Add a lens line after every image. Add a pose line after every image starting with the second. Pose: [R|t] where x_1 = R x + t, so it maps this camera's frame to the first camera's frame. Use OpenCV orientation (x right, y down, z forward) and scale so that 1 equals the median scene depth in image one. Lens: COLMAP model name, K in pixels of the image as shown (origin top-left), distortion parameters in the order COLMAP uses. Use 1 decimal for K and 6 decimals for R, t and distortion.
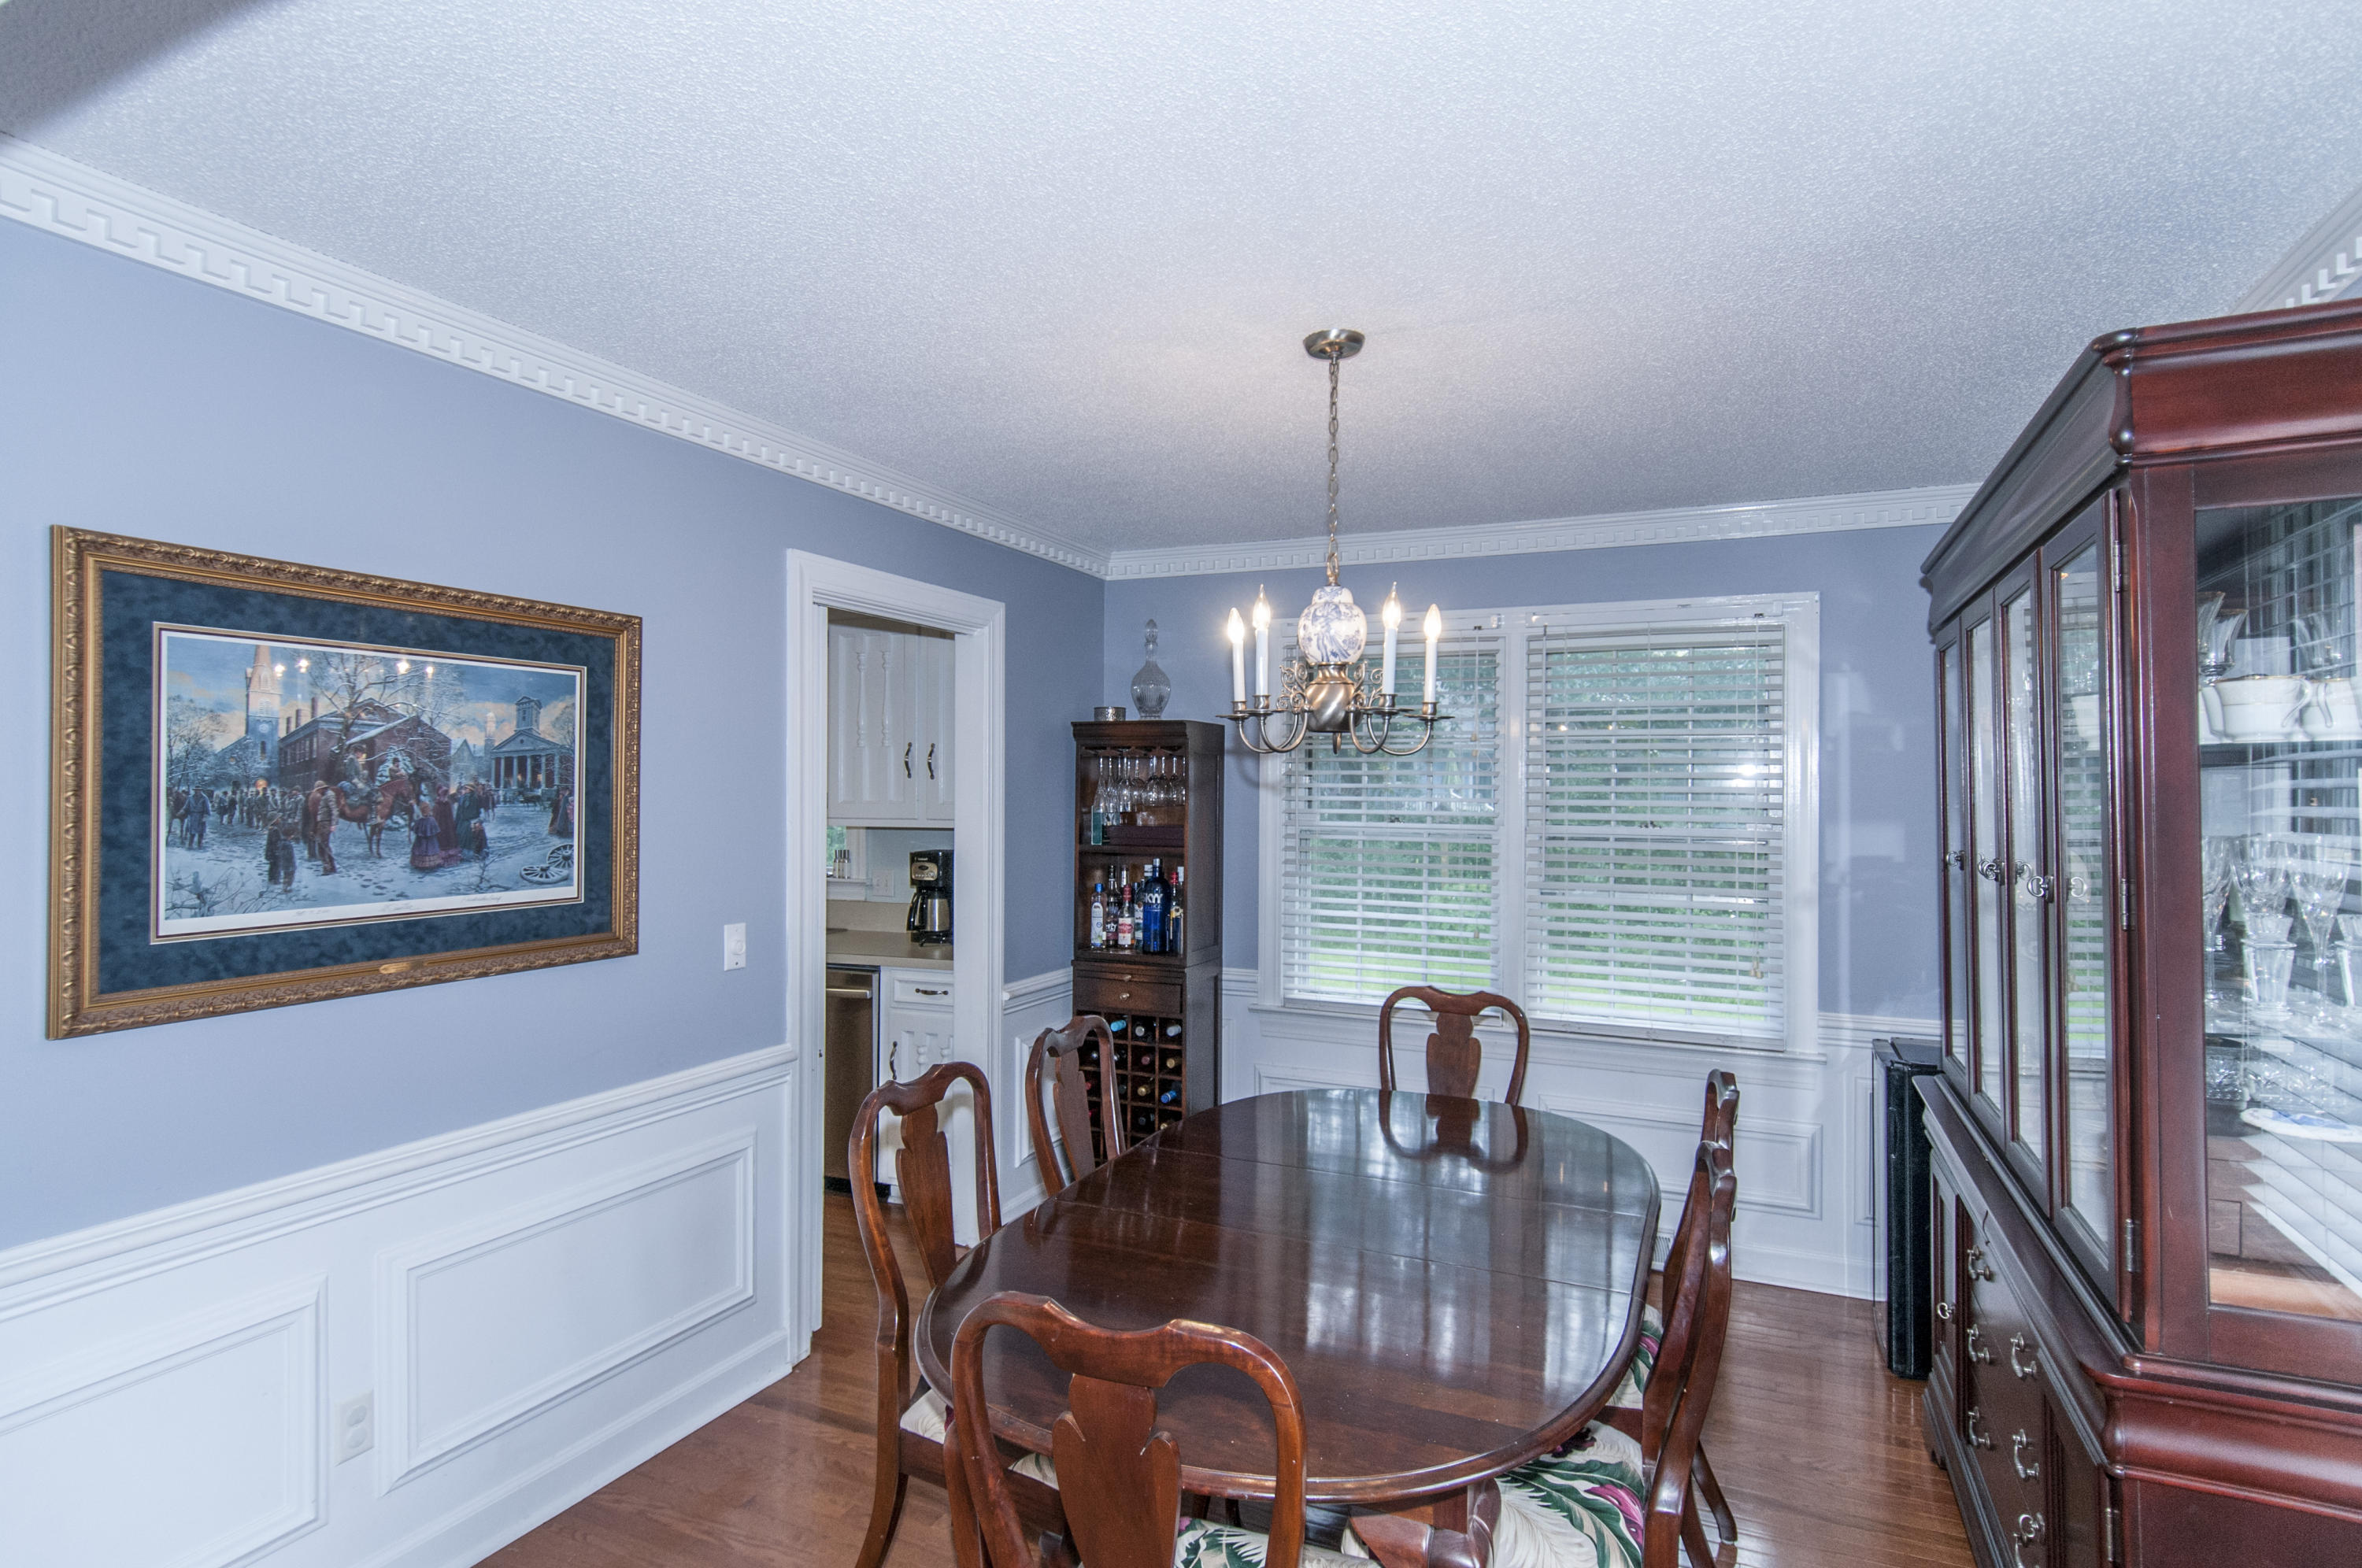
lens RADIAL K [[1230.4, 0, 1180.7], [0, 1230.4, 779.4], [0, 0, 1]] dist [0.010444, -0.008957]
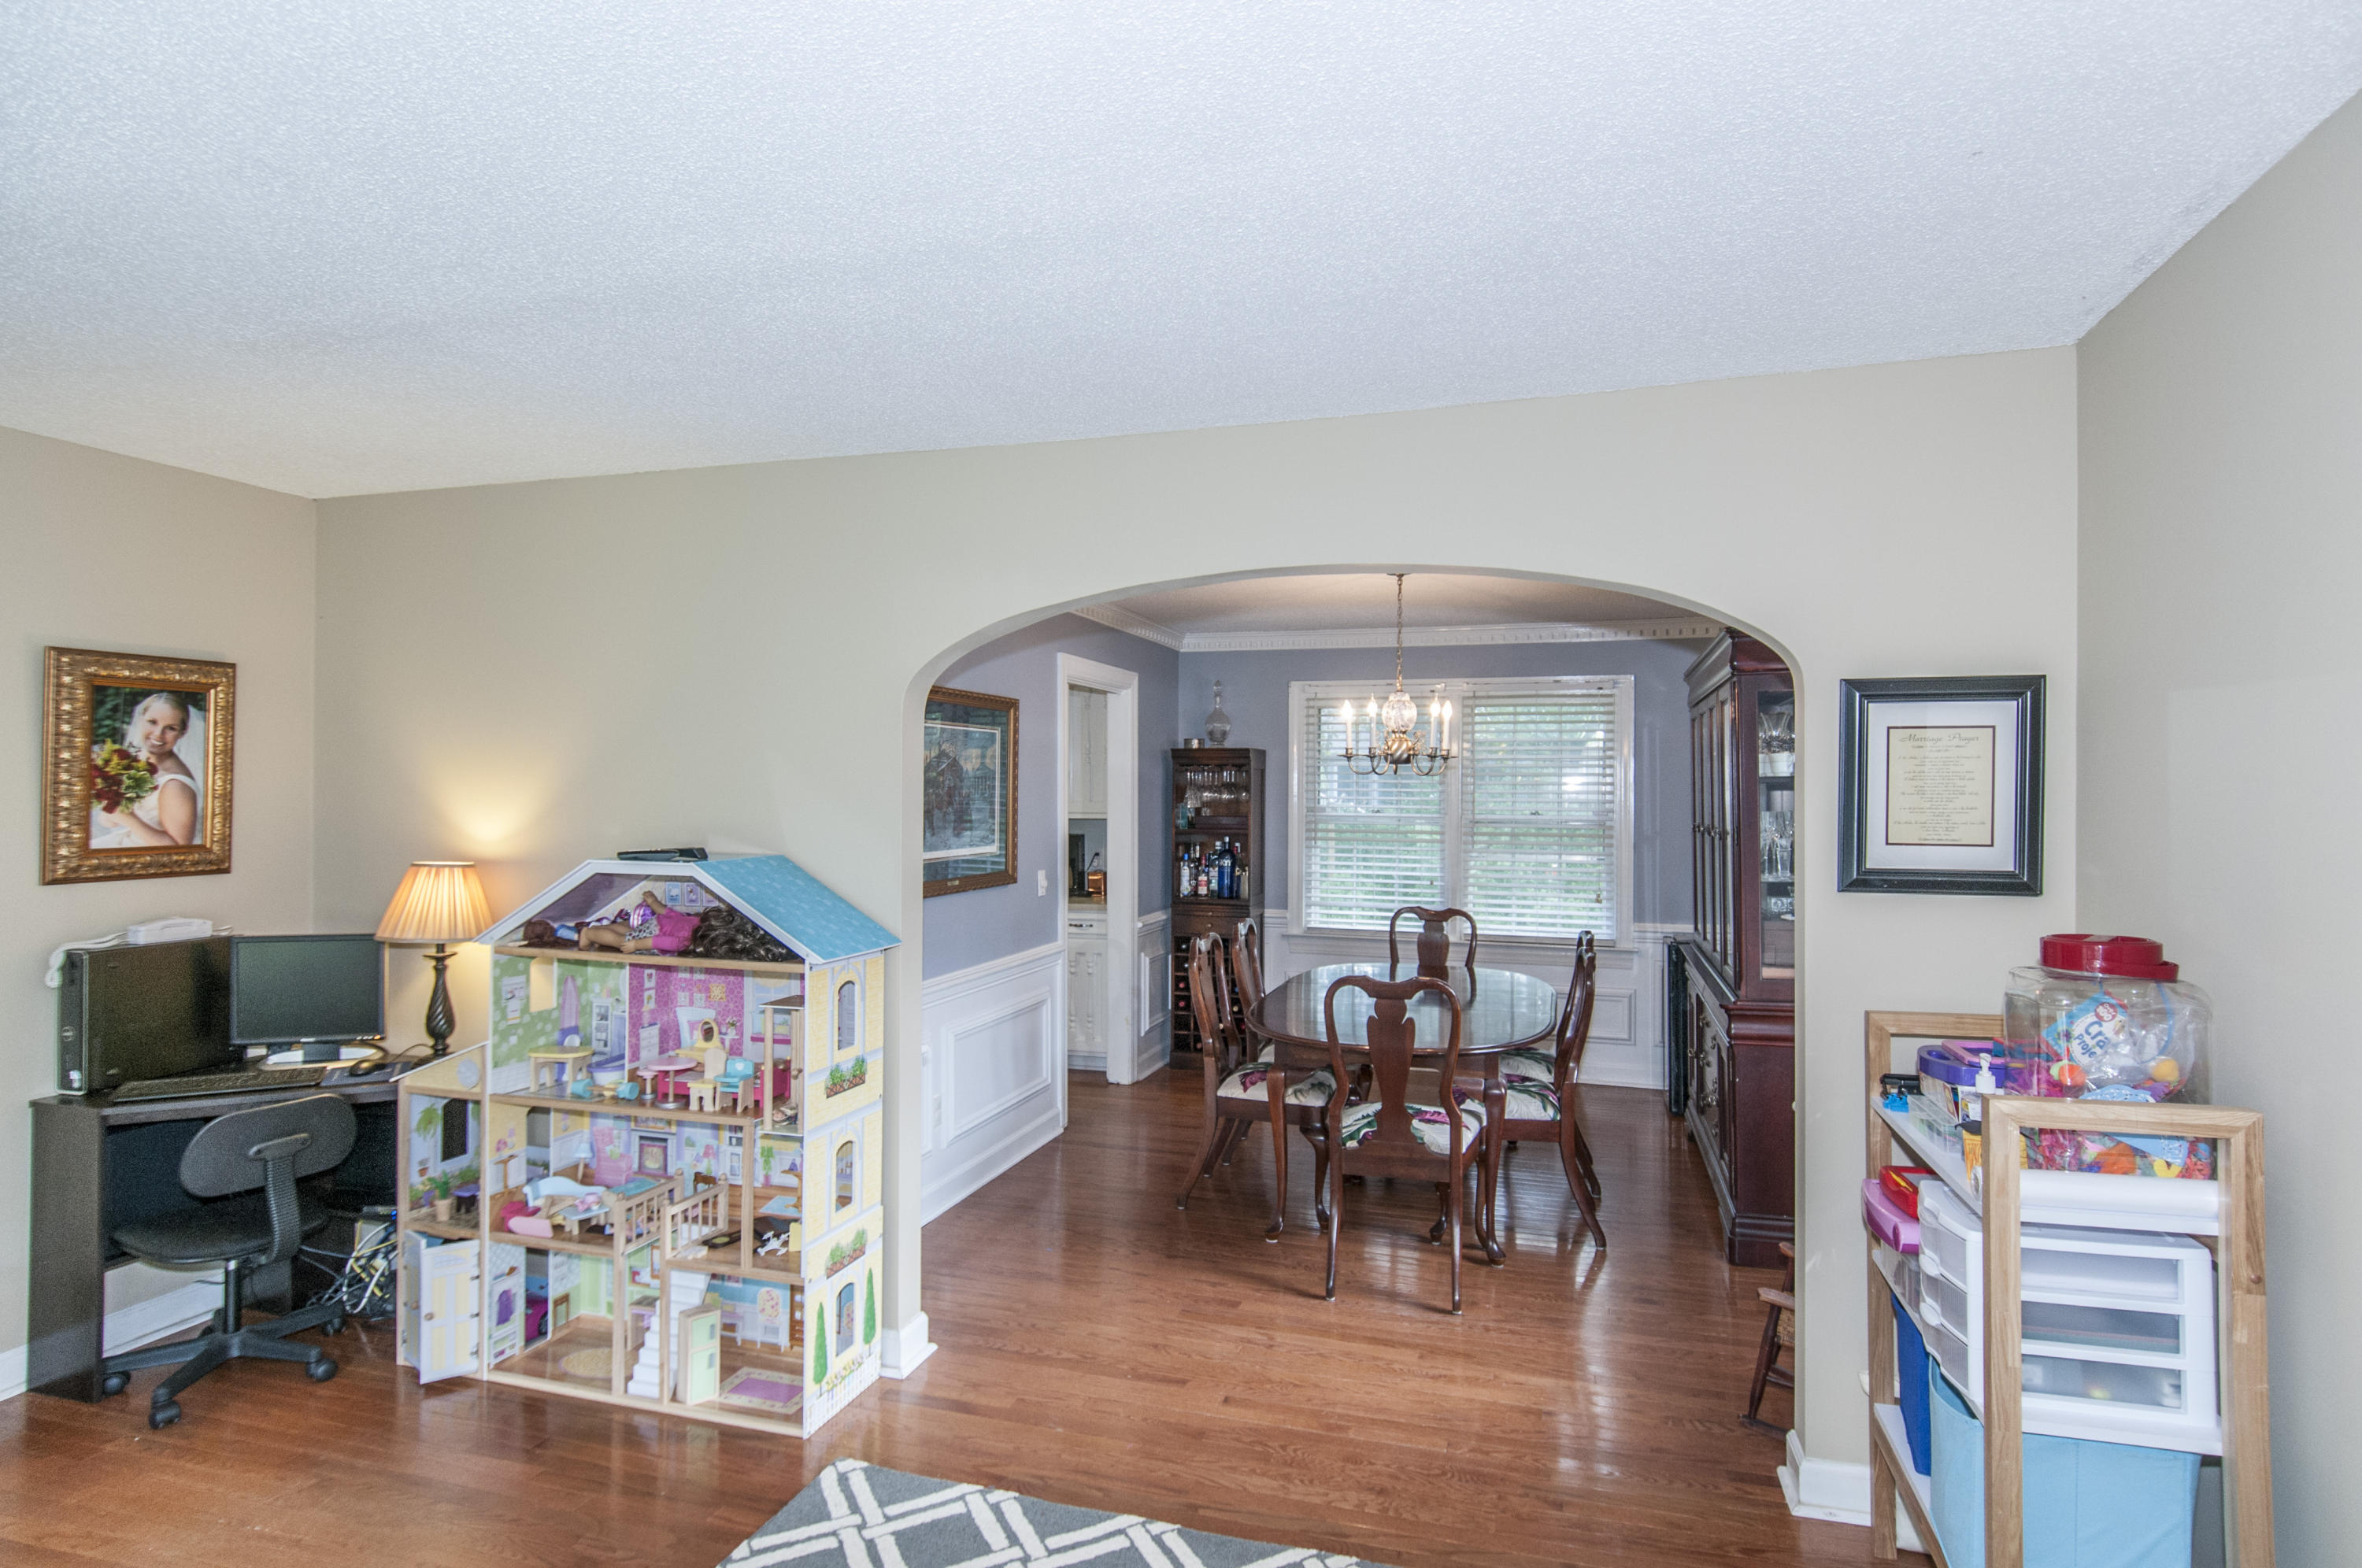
lens RADIAL K [[1230.4, 0, 1182.7], [0, 1230.4, 779.2], [0, 0, 1]] dist [0.010444, -0.008957]
pose [[0.992997, -0.001501, 0.118130, -0.260968], [0.001642, 0.999998, -0.001101, -0.006757], [-0.118128, 0.001287, 0.992998, -0.533270]]
